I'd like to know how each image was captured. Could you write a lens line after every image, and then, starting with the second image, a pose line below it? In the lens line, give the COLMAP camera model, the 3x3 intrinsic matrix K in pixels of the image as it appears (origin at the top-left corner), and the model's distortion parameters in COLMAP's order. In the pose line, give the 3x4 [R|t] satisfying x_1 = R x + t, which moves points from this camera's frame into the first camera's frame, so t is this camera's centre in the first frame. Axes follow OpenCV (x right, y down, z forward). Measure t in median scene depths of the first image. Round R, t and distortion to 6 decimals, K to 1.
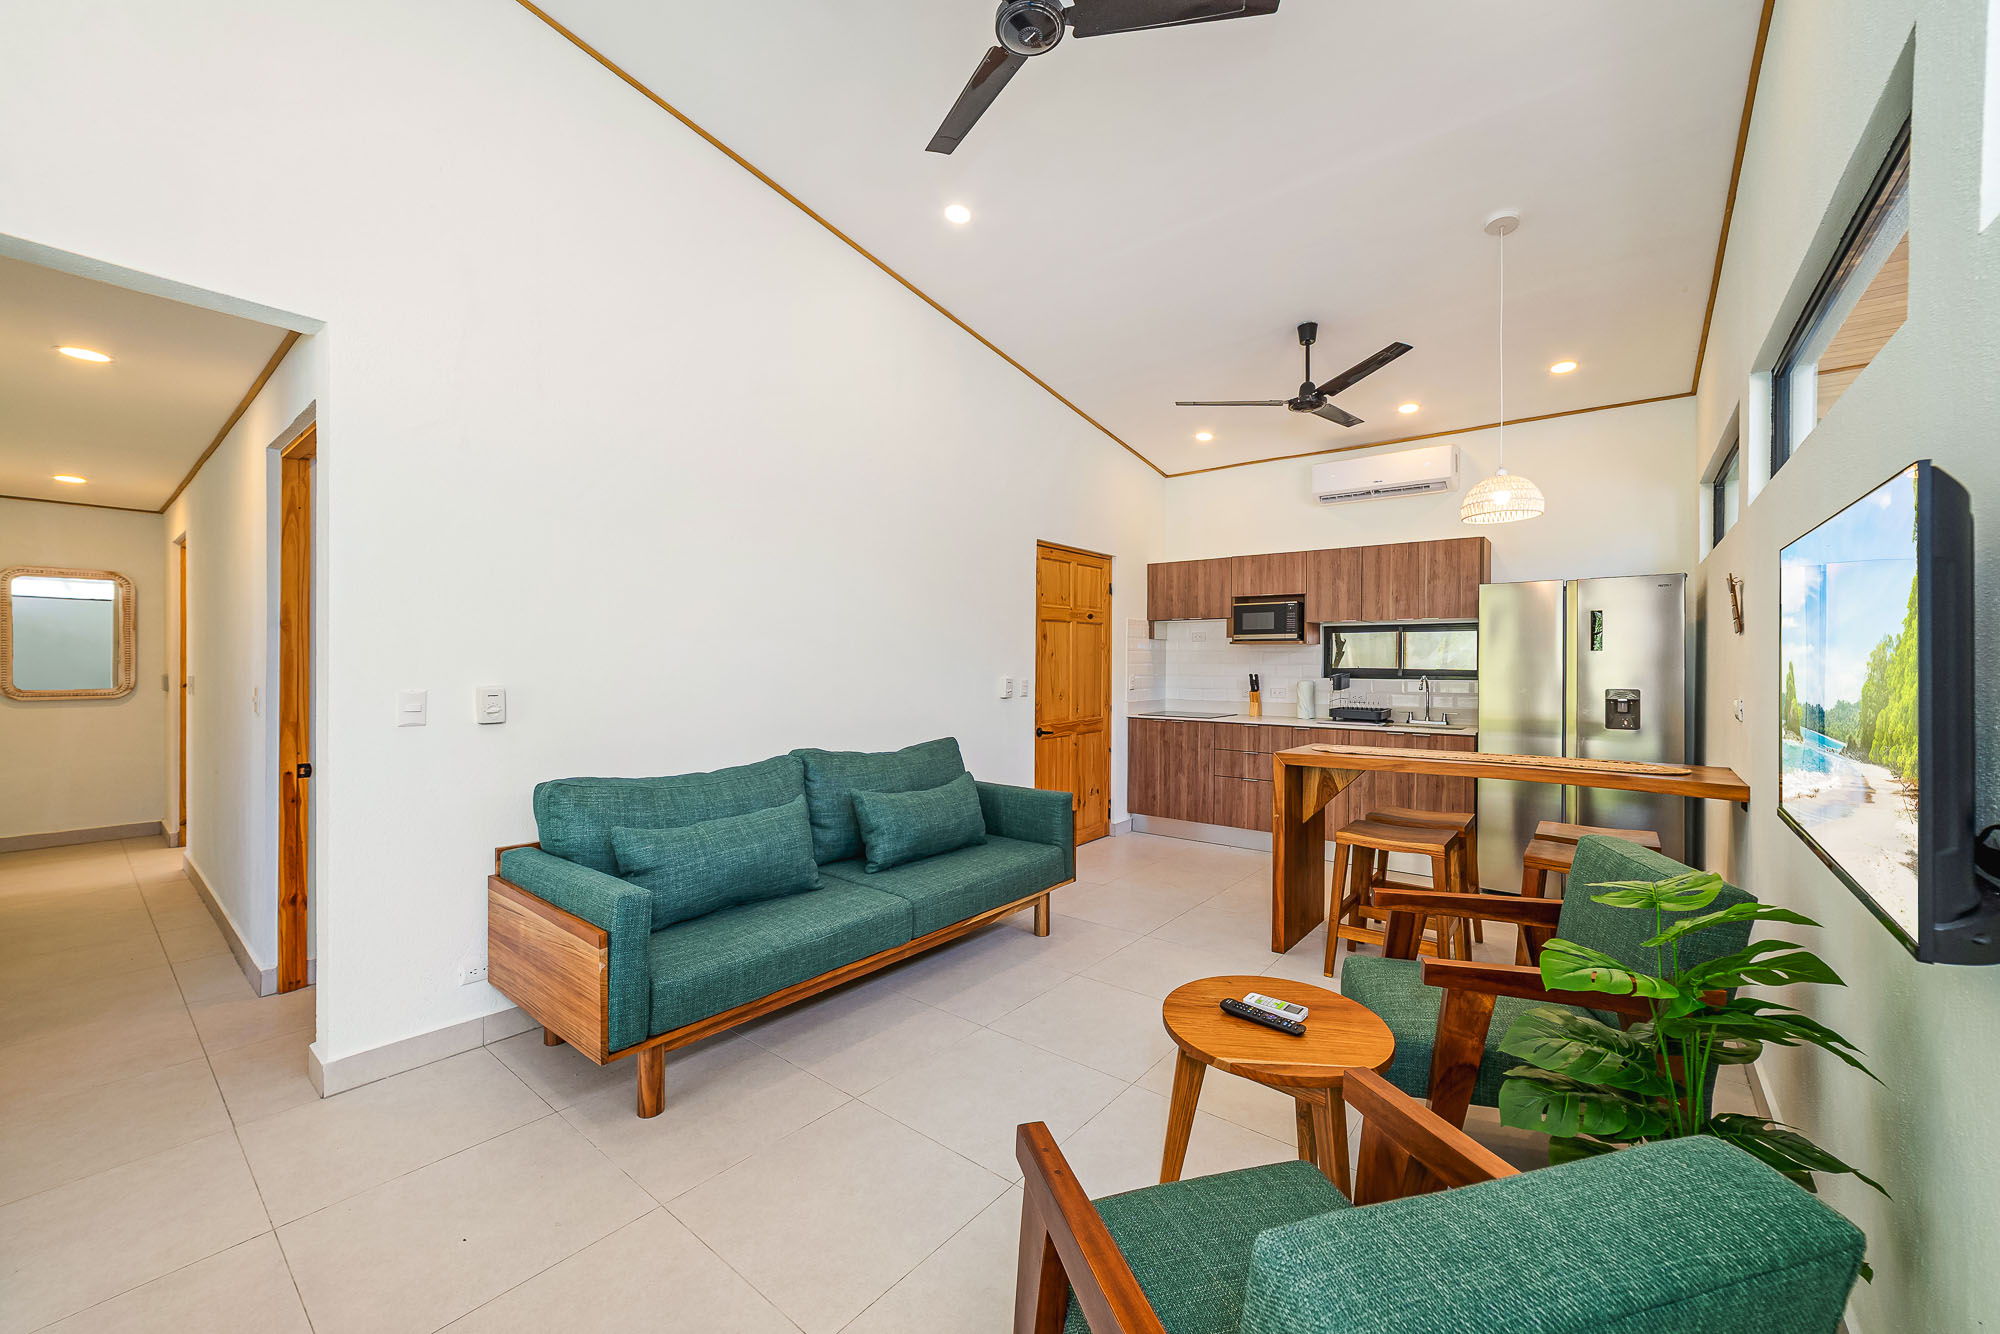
lens RADIAL K [[768.5, 0, 1000.7], [0, 768.5, 670.0], [0, 0, 1]] dist [-0.008800, 0.003943]
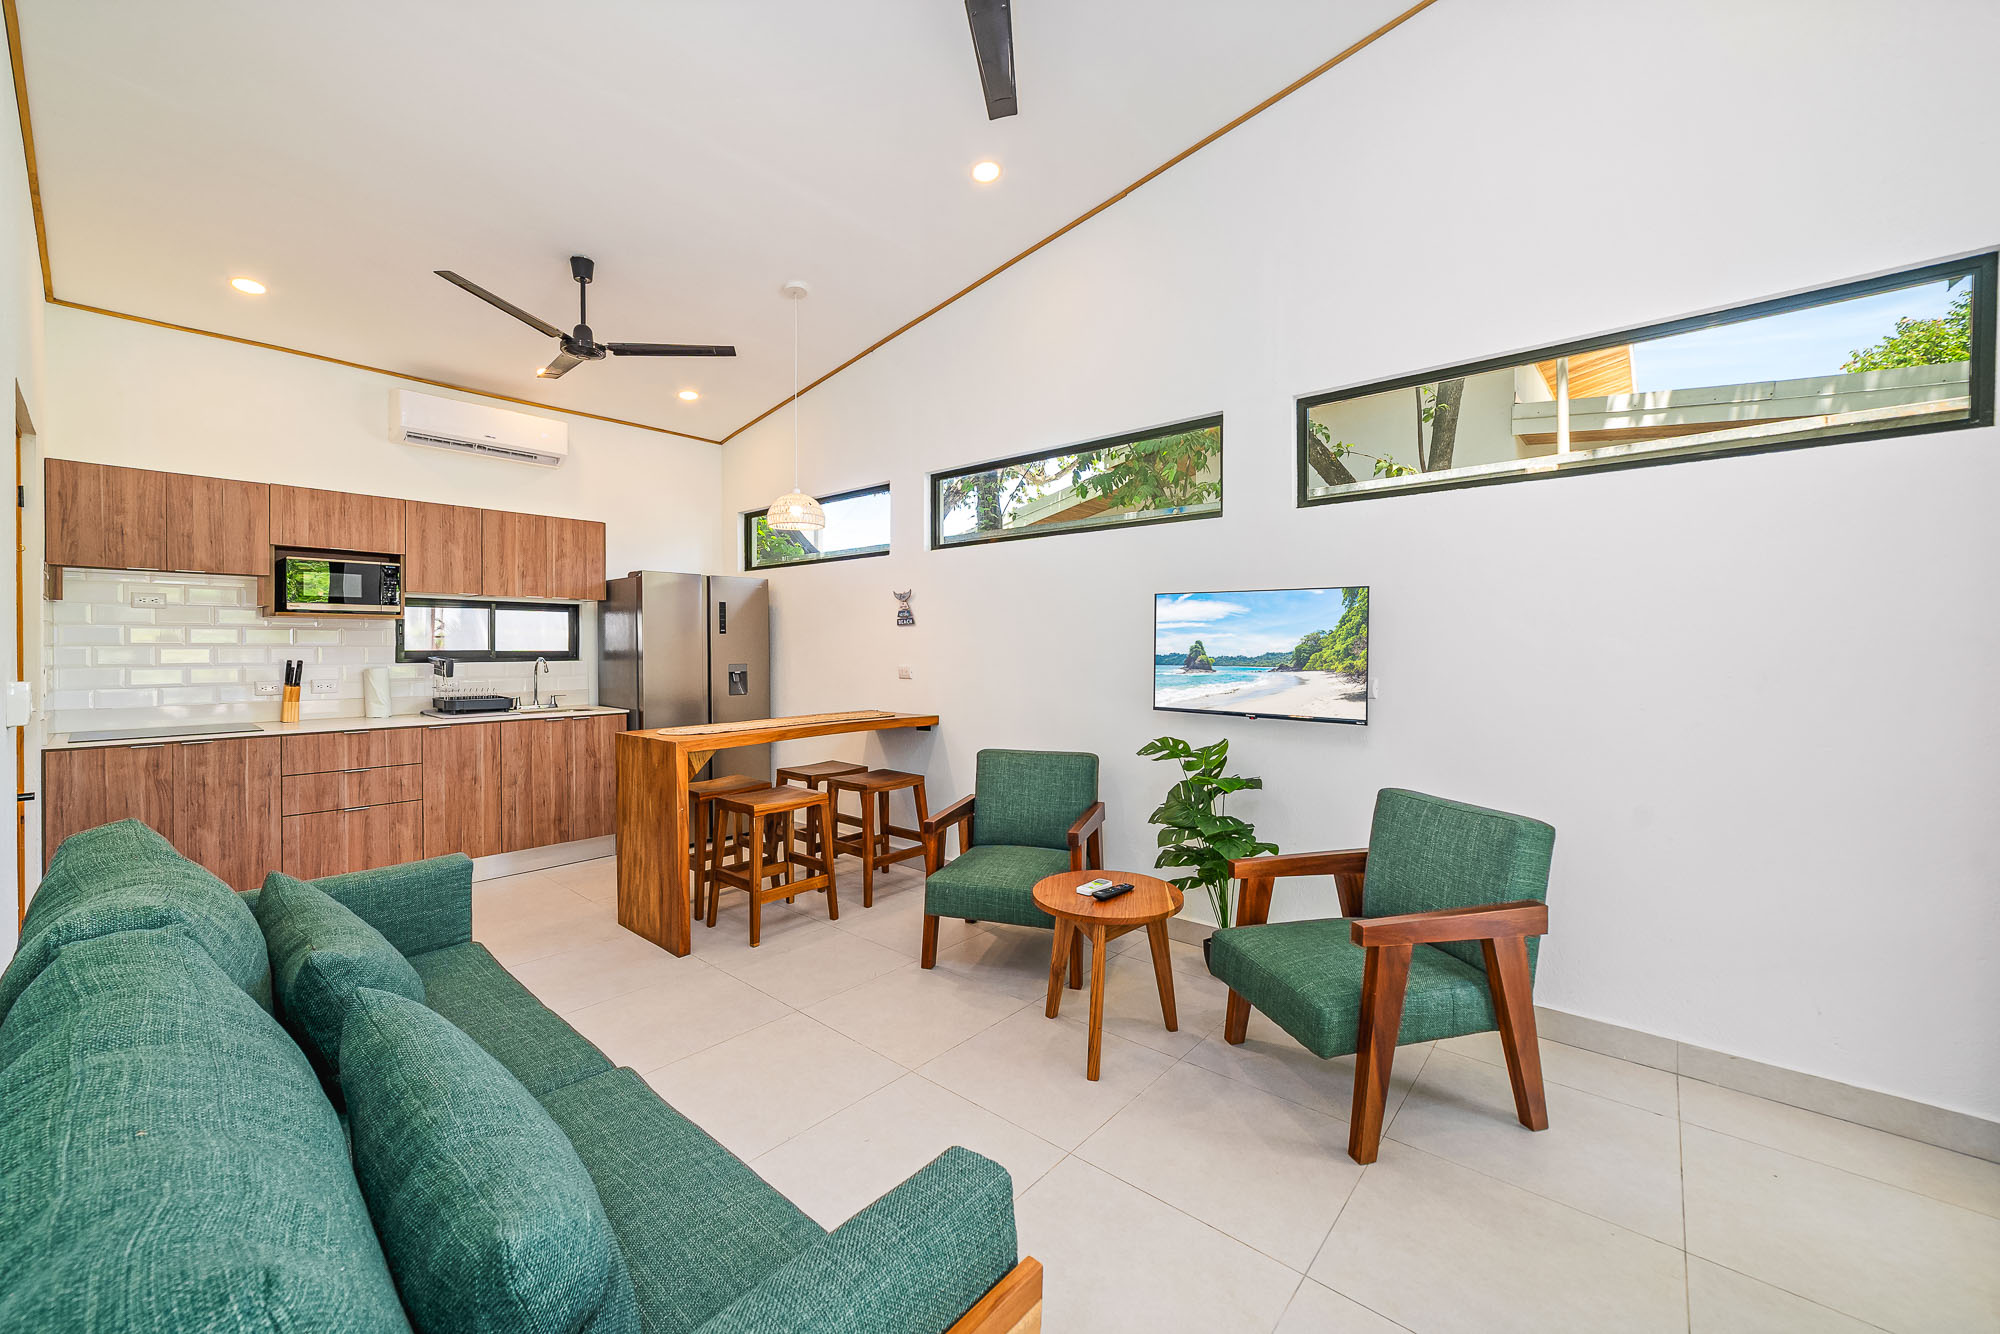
lens RADIAL K [[782.9, 0, 987.0], [0, 782.9, 654.9], [0, 0, 1]] dist [-0.000512, 0.003976]
pose [[0.055113, -0.016111, 0.998350, -0.359861], [0.011530, 0.999813, 0.015498, -0.003872], [-0.998414, 0.010657, 0.055289, 0.368426]]
